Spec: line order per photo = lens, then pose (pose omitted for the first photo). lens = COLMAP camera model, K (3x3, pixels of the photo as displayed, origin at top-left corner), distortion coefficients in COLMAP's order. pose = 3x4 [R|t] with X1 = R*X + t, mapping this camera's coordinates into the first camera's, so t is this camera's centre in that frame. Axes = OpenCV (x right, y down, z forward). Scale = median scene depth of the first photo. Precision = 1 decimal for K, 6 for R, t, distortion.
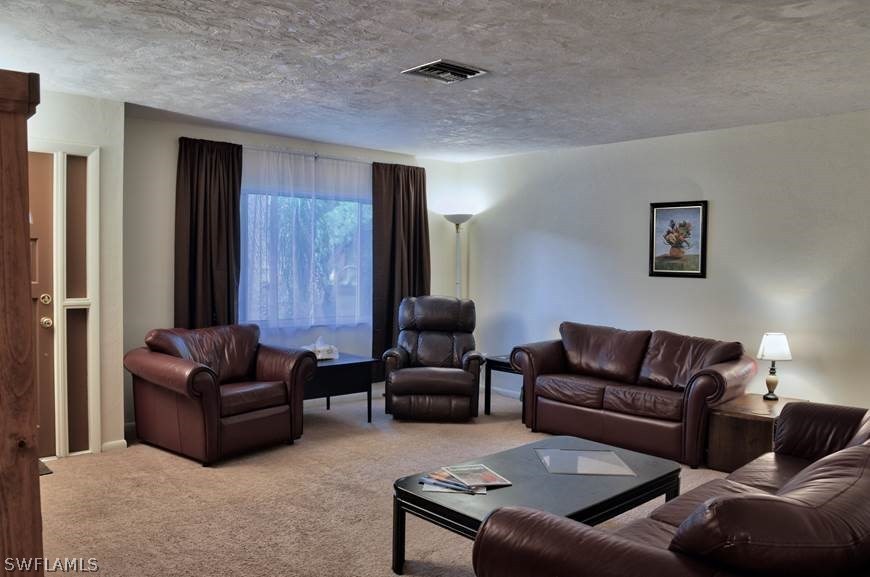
lens RADIAL K [[693.2, 0, 435.0], [0, 693.2, 288.5], [0, 0, 1]] dist [-0.110629, 0.002140]
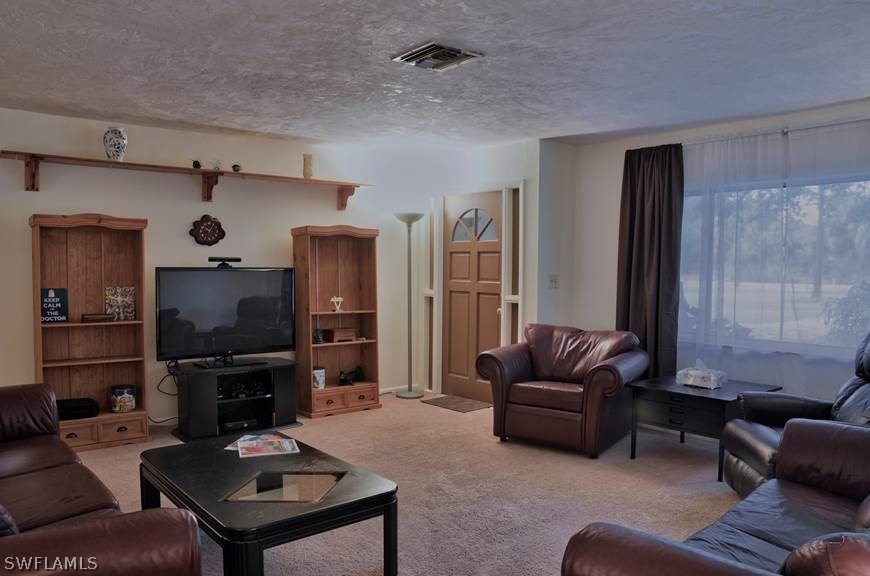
lens RADIAL K [[632.1, 0, 435.0], [0, 632.1, 288.0], [0, 0, 1]] dist [0.000273, 0.000210]
pose [[-0.046207, 0.018041, -0.998769, 0.747417], [-0.046115, 0.998732, 0.020174, -0.018776], [0.997867, 0.046990, -0.045316, 0.896278]]
